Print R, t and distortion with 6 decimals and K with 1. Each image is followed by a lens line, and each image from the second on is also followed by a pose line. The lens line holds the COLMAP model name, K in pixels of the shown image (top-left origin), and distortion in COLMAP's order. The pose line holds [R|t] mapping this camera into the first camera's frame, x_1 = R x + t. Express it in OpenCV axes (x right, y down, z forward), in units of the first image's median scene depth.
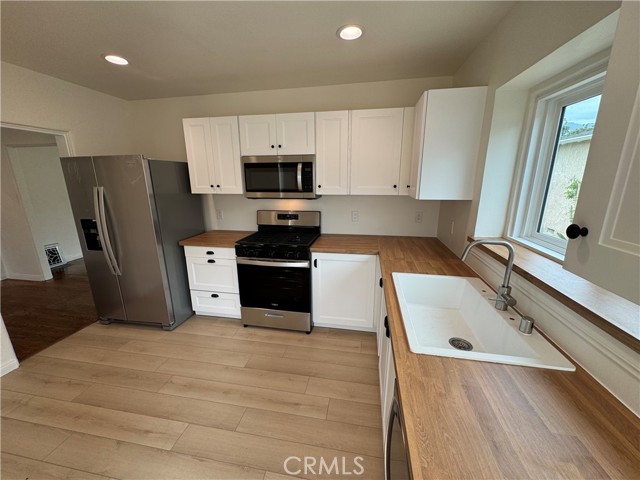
lens RADIAL K [[252.9, 0, 319.4], [0, 252.9, 240.2], [0, 0, 1]] dist [-0.003748, -0.000186]
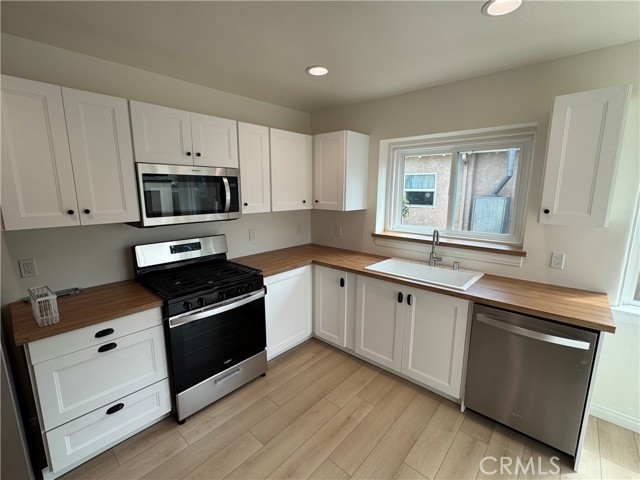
lens RADIAL K [[288.6, 0, 319.1], [0, 288.6, 240.0], [0, 0, 1]] dist [0.004303, 0.000246]
pose [[0.521994, -0.143872, 0.840727, -0.734193], [0.200126, 0.978815, 0.043248, -0.085312], [-0.829139, 0.145676, 0.539729, 0.269442]]
